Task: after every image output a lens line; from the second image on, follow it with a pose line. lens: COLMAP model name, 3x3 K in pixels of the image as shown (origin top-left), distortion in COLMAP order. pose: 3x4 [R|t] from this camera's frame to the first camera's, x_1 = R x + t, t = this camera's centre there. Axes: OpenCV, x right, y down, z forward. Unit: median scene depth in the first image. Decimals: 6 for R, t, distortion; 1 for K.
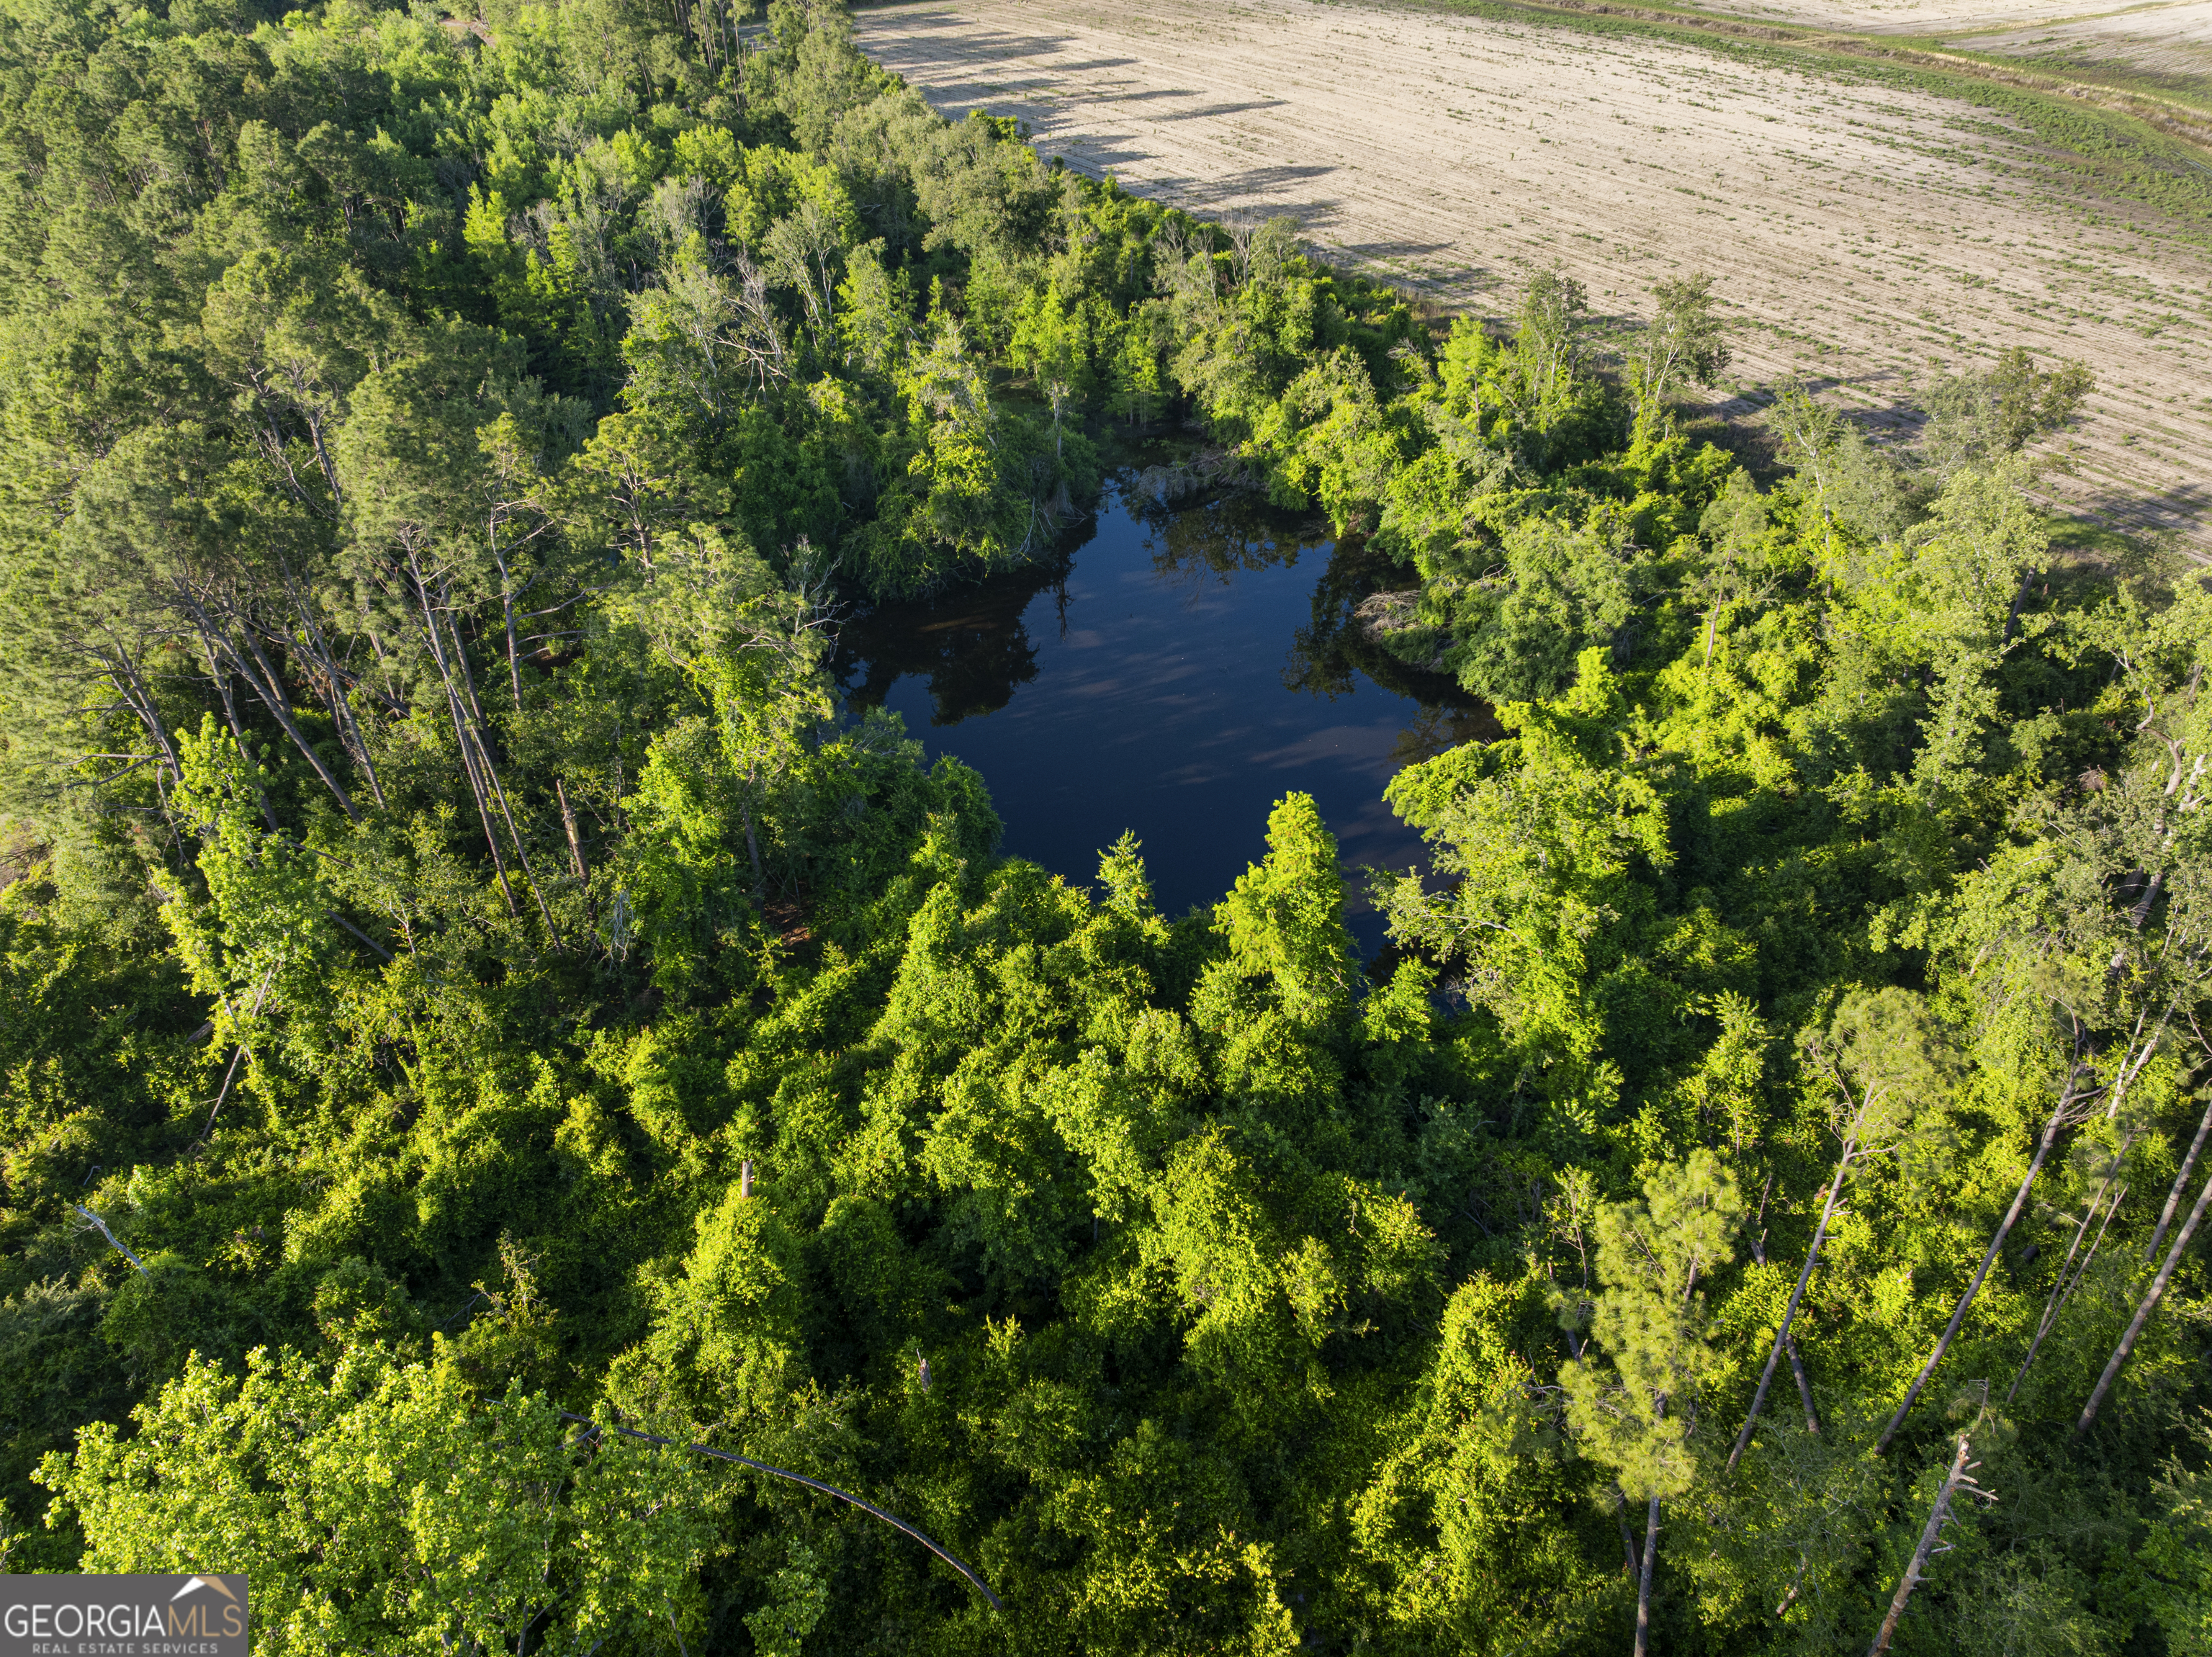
lens RADIAL K [[1559.1, 0, 1110.0], [0, 1559.1, 827.2], [0, 0, 1]] dist [-0.045752, 0.010490]
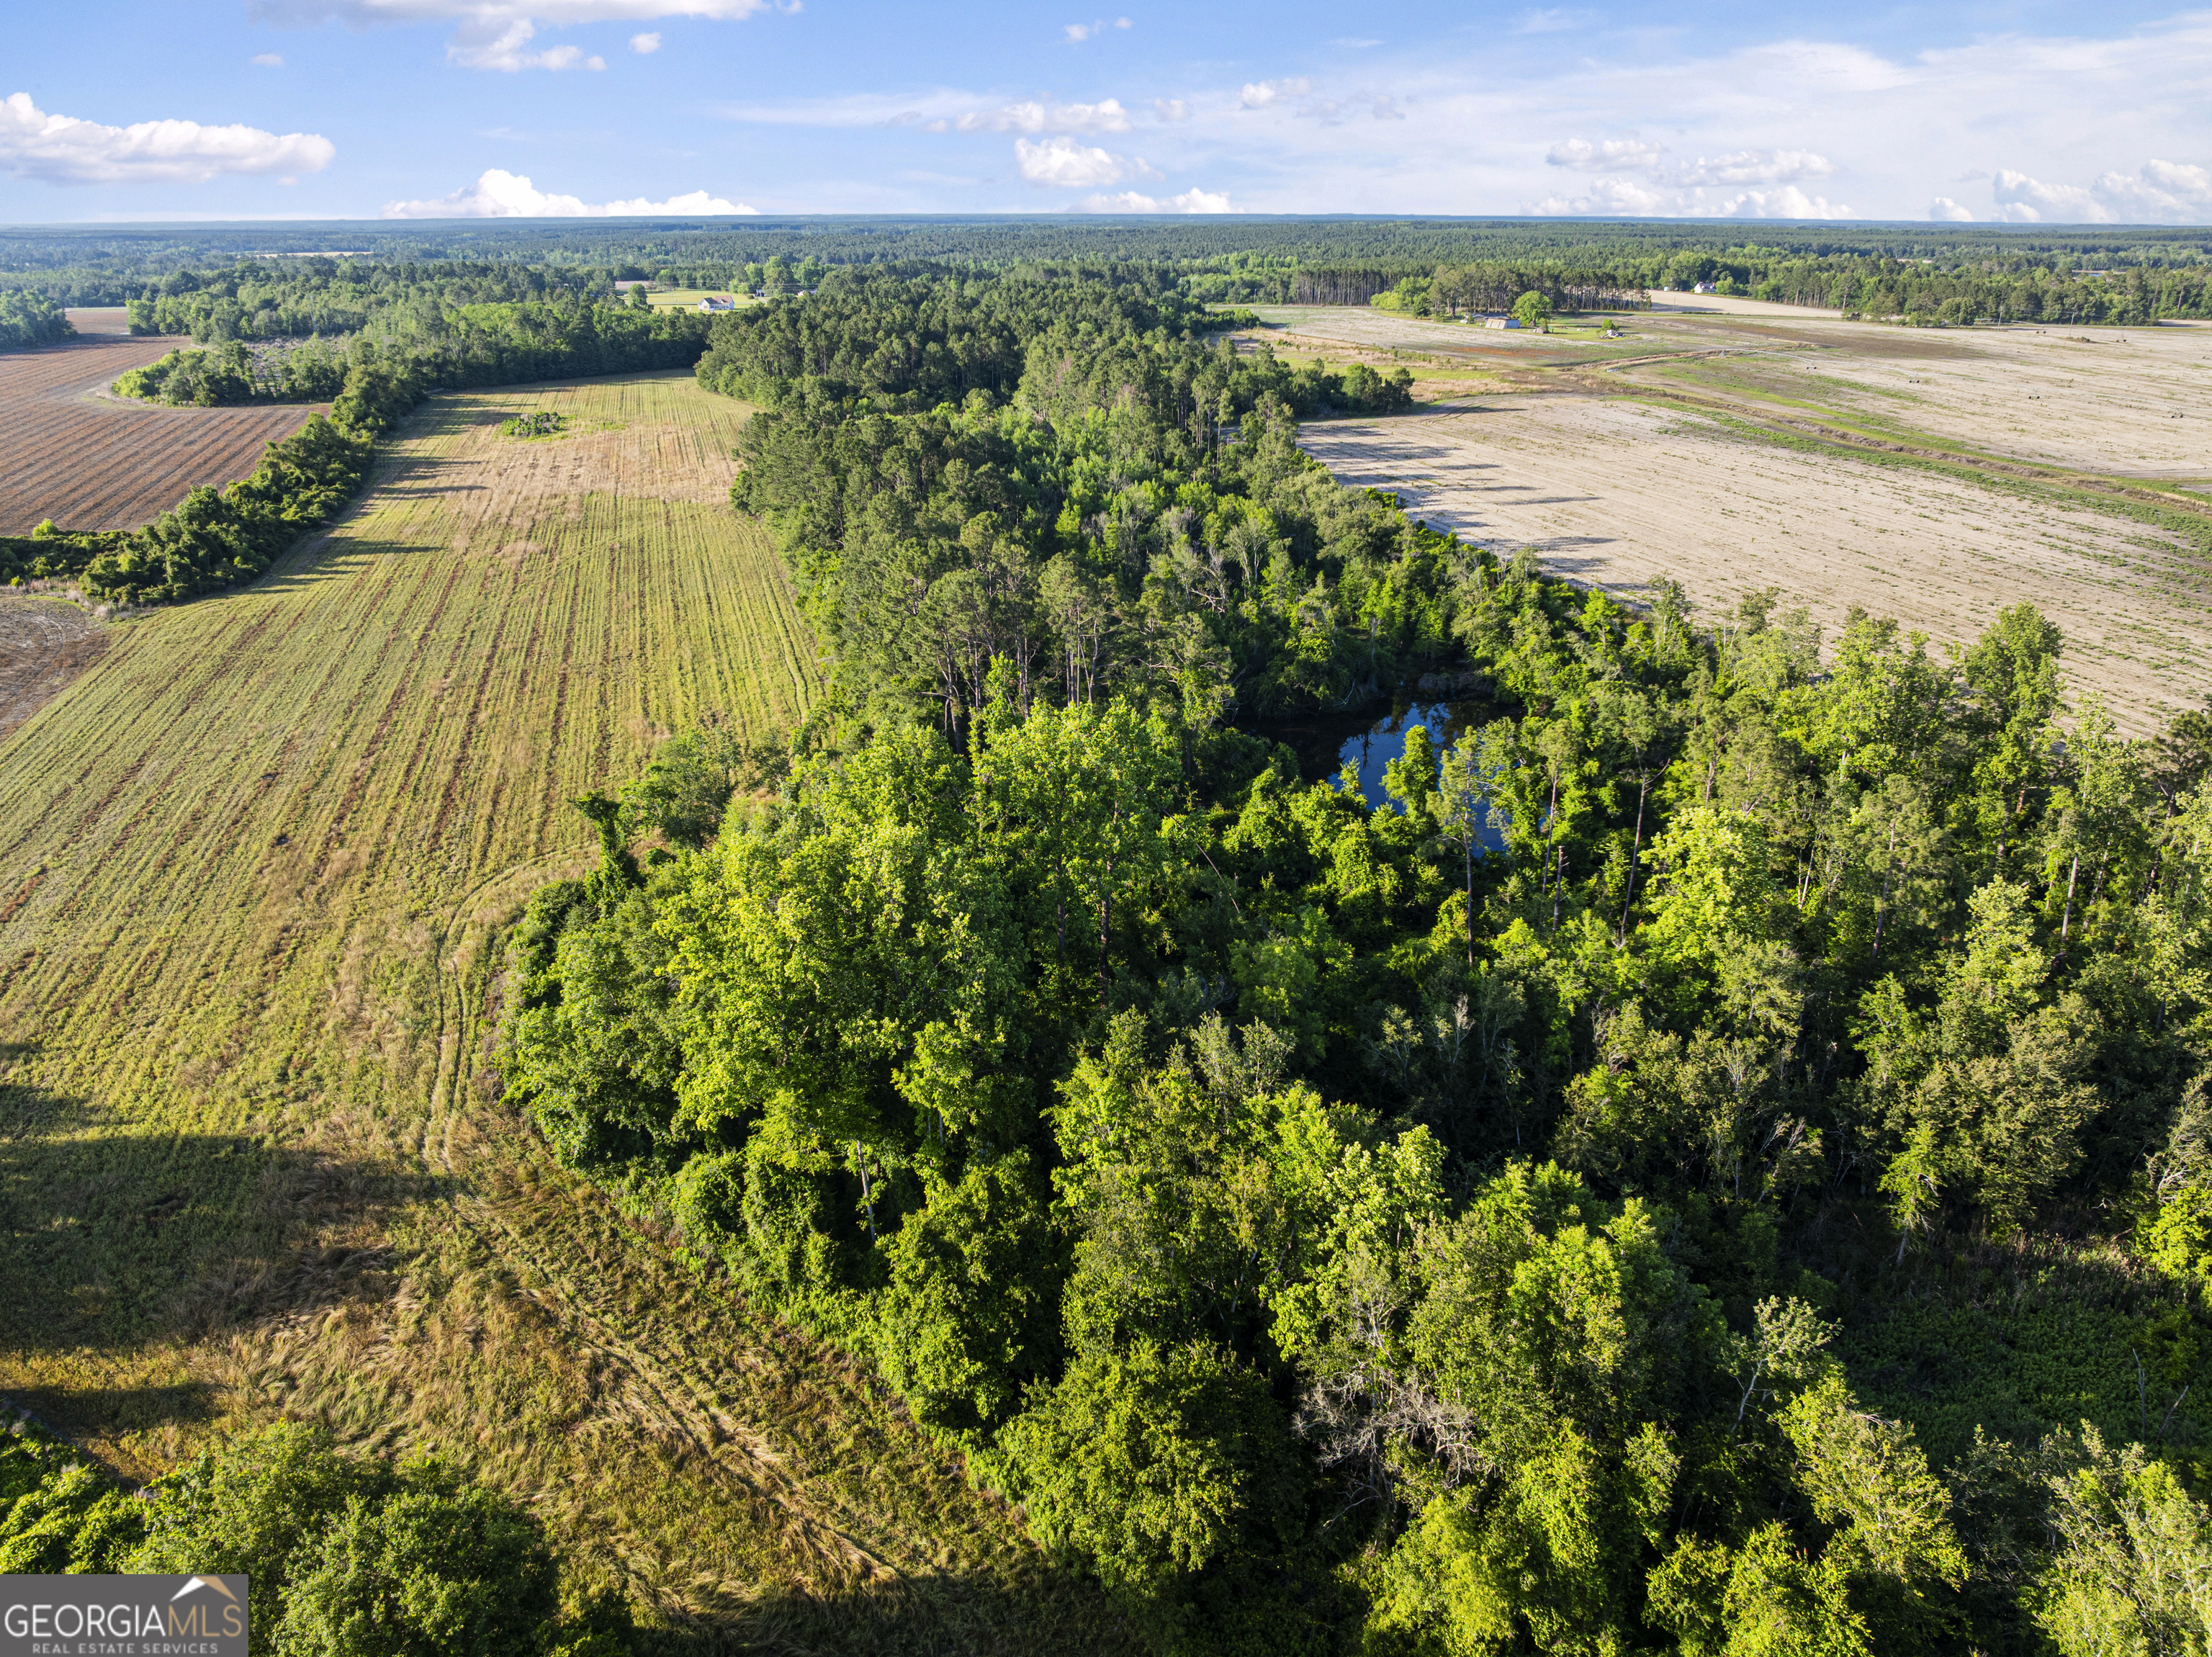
lens RADIAL K [[1593.3, 0, 1139.1], [0, 1593.3, 800.5], [0, 0, 1]] dist [-0.045638, 0.005075]
pose [[0.967278, 0.099922, -0.233215, 0.169437], [-0.155395, 0.959925, -0.233231, 0.432160], [0.200564, 0.261840, 0.944041, -0.820099]]
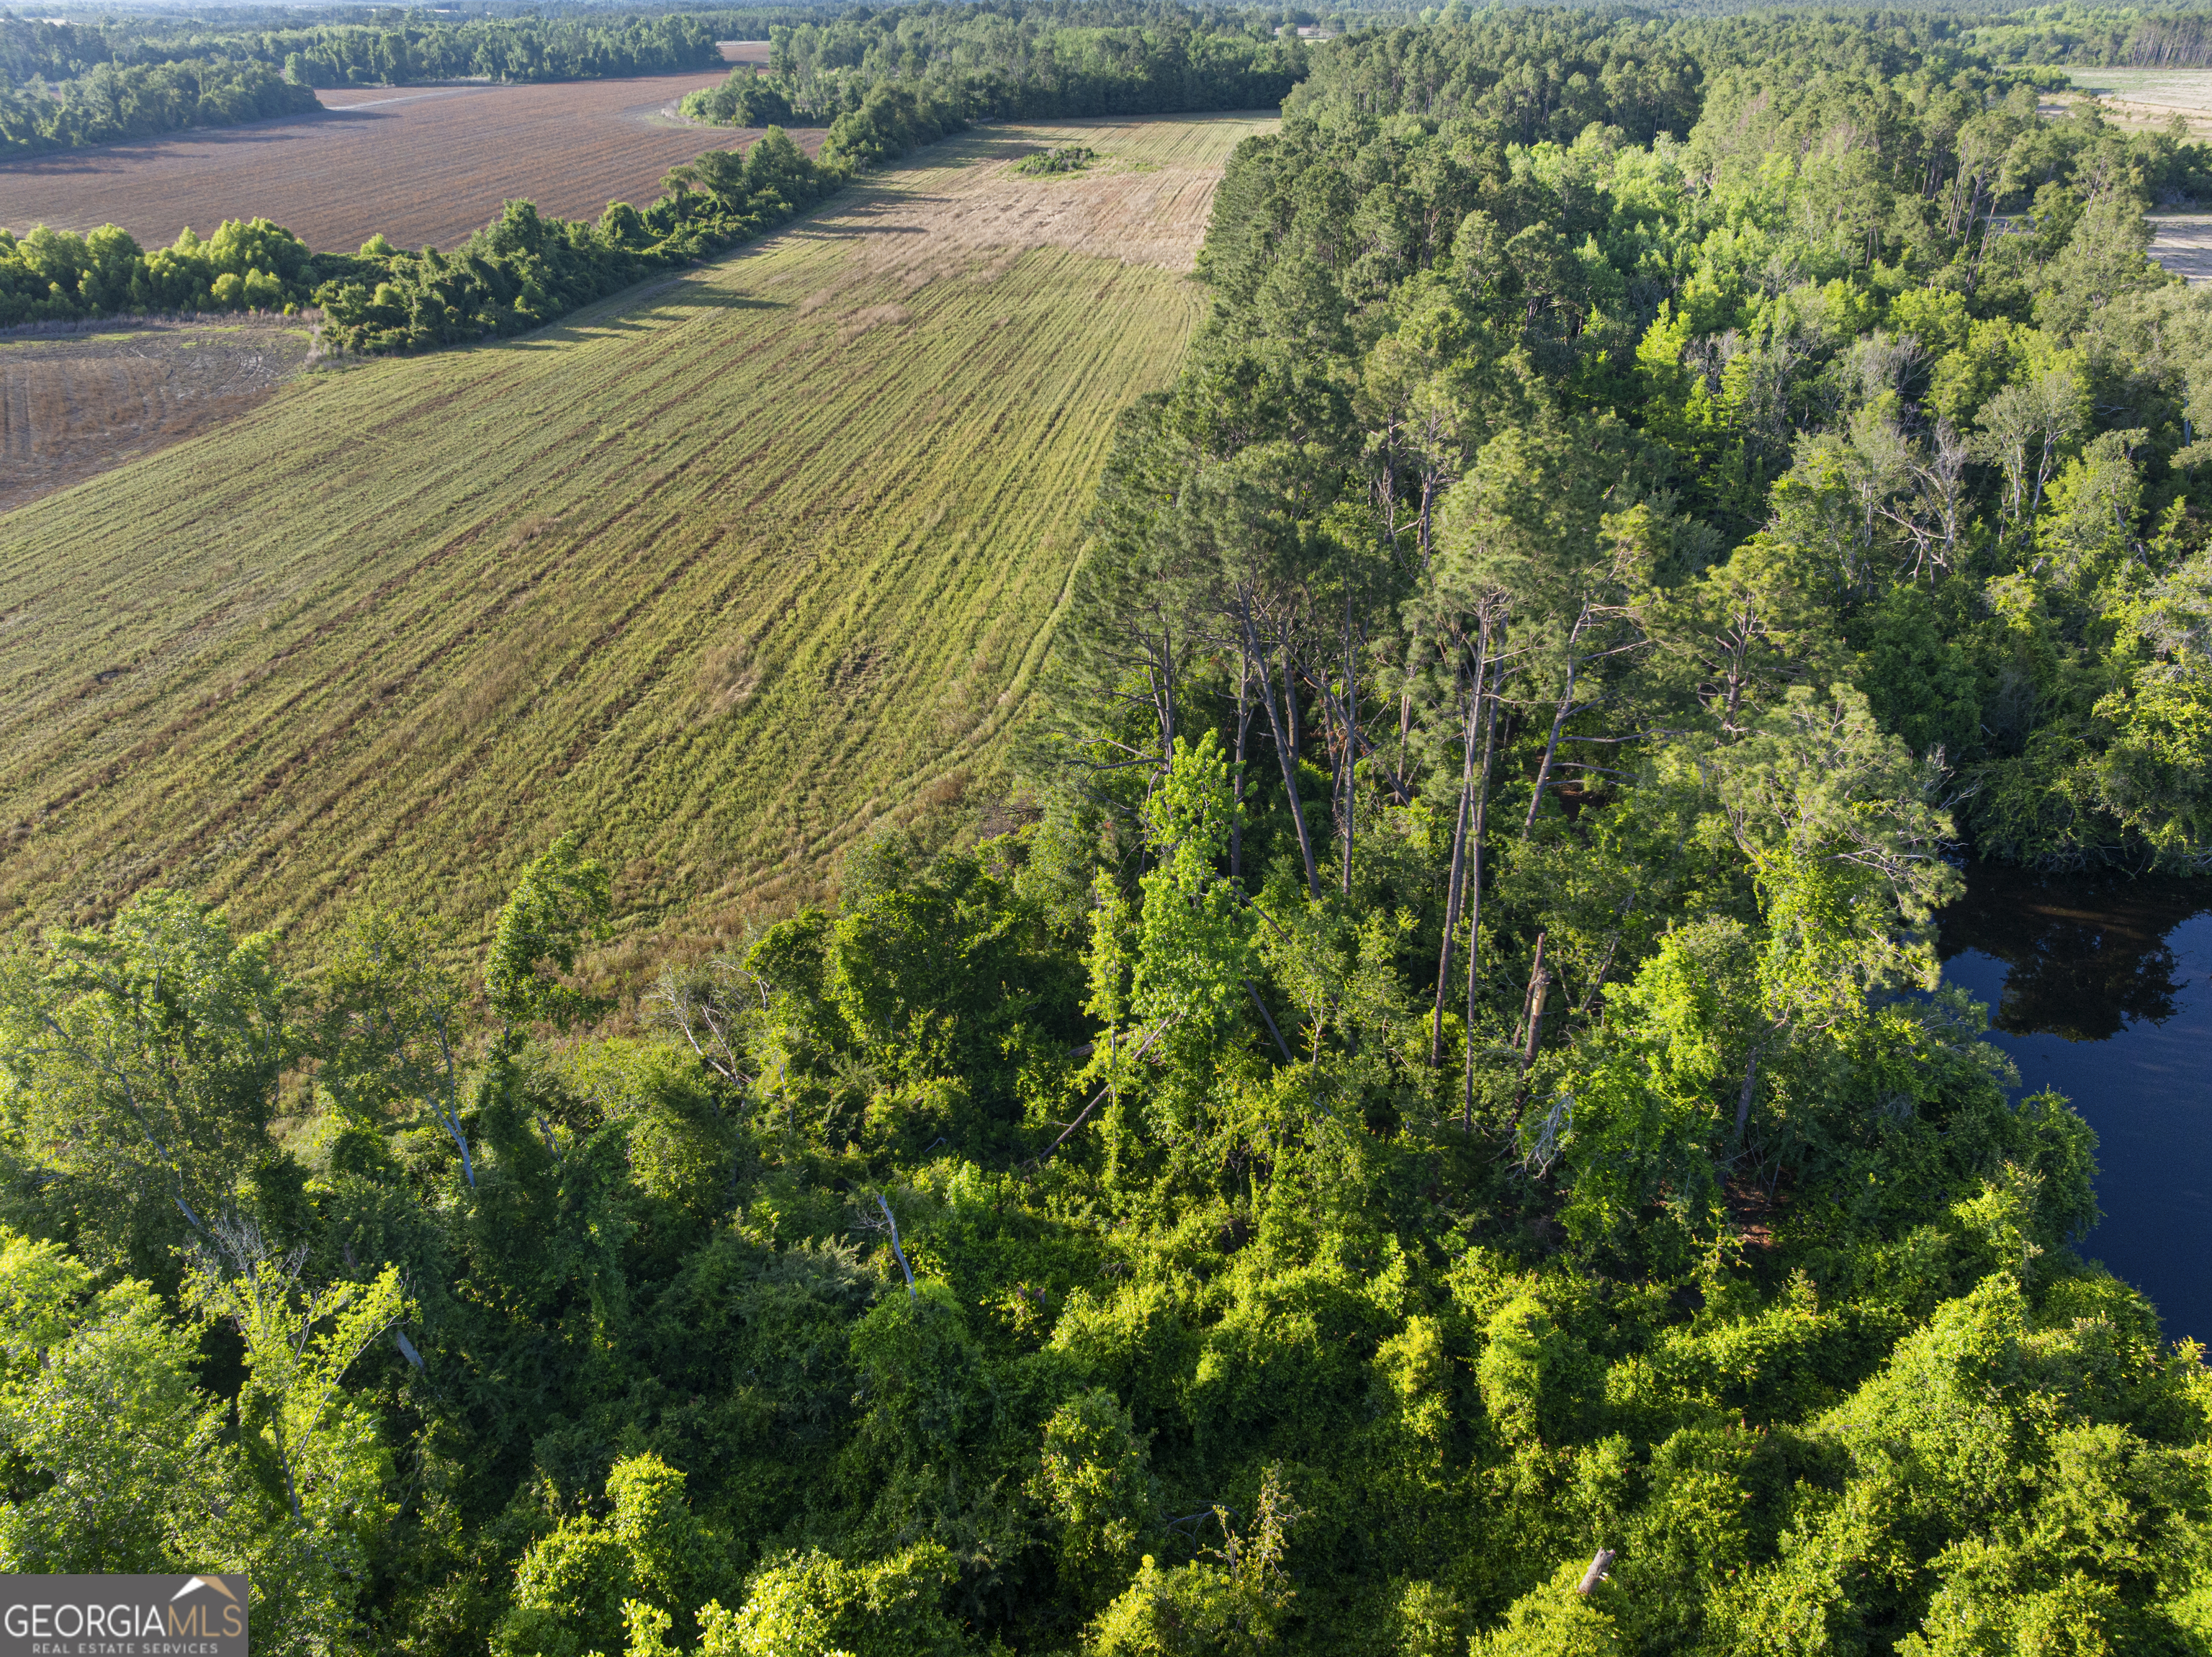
lens RADIAL K [[1559.4, 0, 1108.6], [0, 1559.4, 807.1], [0, 0, 1]] dist [-0.035426, -0.008105]
pose [[0.768371, 0.307434, -0.561329, -0.063350], [-0.369954, 0.929047, 0.002420, -0.006732], [0.522245, 0.205807, 0.827589, 0.128885]]
